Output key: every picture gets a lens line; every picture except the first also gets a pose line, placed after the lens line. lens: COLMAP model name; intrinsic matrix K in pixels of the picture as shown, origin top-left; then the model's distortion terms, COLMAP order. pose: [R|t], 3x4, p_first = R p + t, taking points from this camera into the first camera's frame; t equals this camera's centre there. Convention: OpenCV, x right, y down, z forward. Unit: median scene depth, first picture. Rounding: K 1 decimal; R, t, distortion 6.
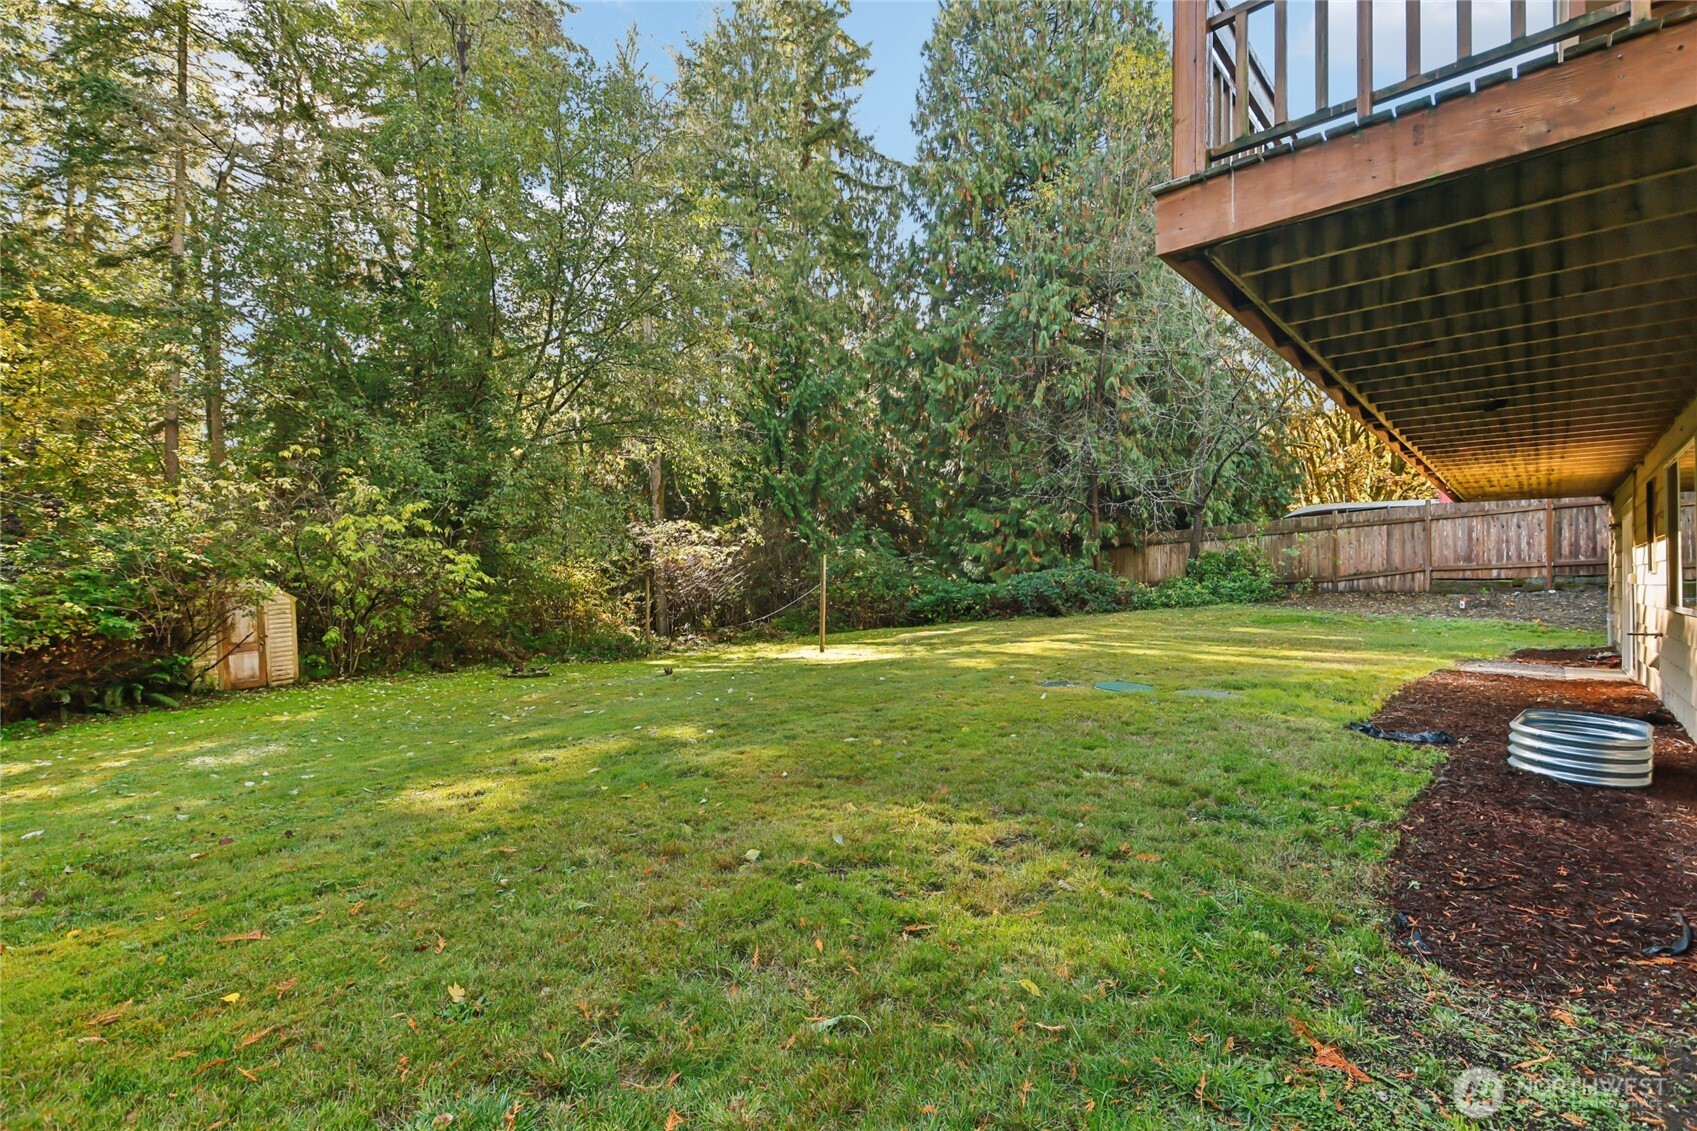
lens RADIAL K [[759.4, 0, 841.1], [0, 759.4, 563.6], [0, 0, 1]] dist [-0.004548, -0.000377]
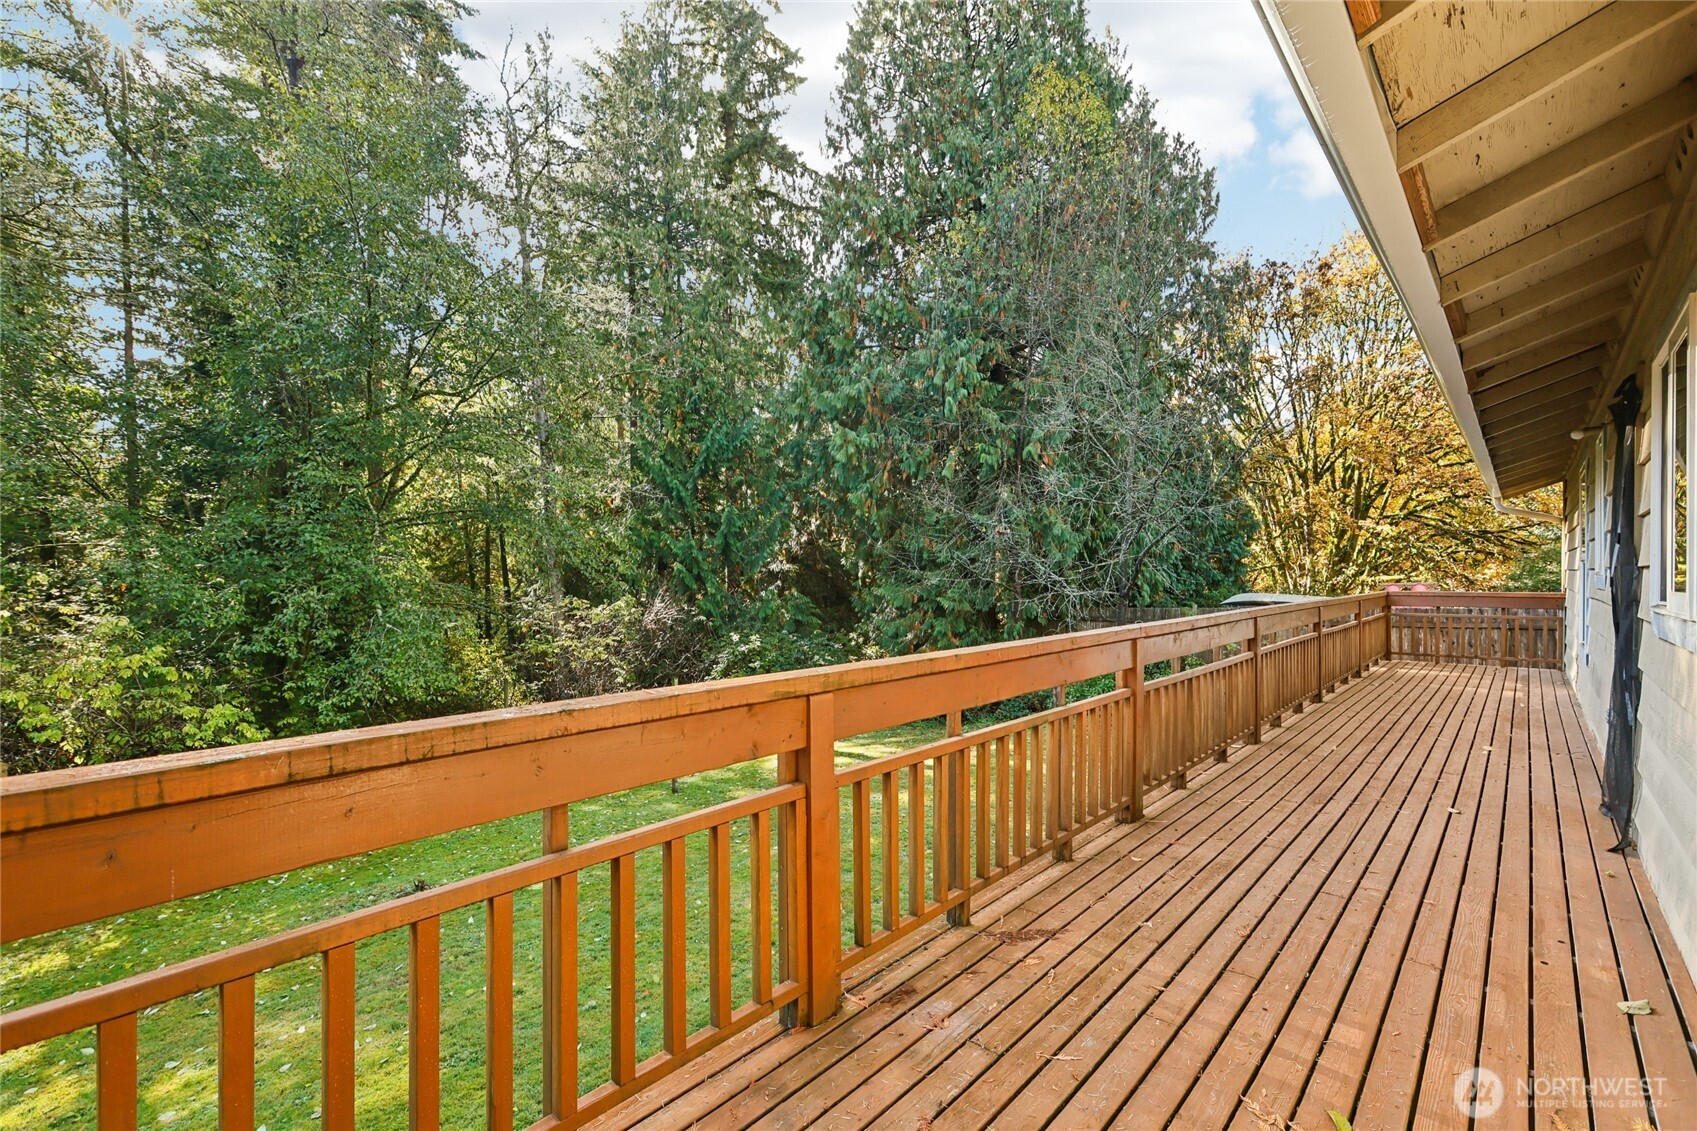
lens RADIAL K [[759.4, 0, 856.1], [0, 759.4, 572.3], [0, 0, 1]] dist [-0.004548, -0.000377]
pose [[0.999621, -0.016001, 0.022399, 0.086741], [0.015534, 0.999661, 0.020879, -0.078132], [-0.022725, -0.020523, 0.999531, 0.074725]]
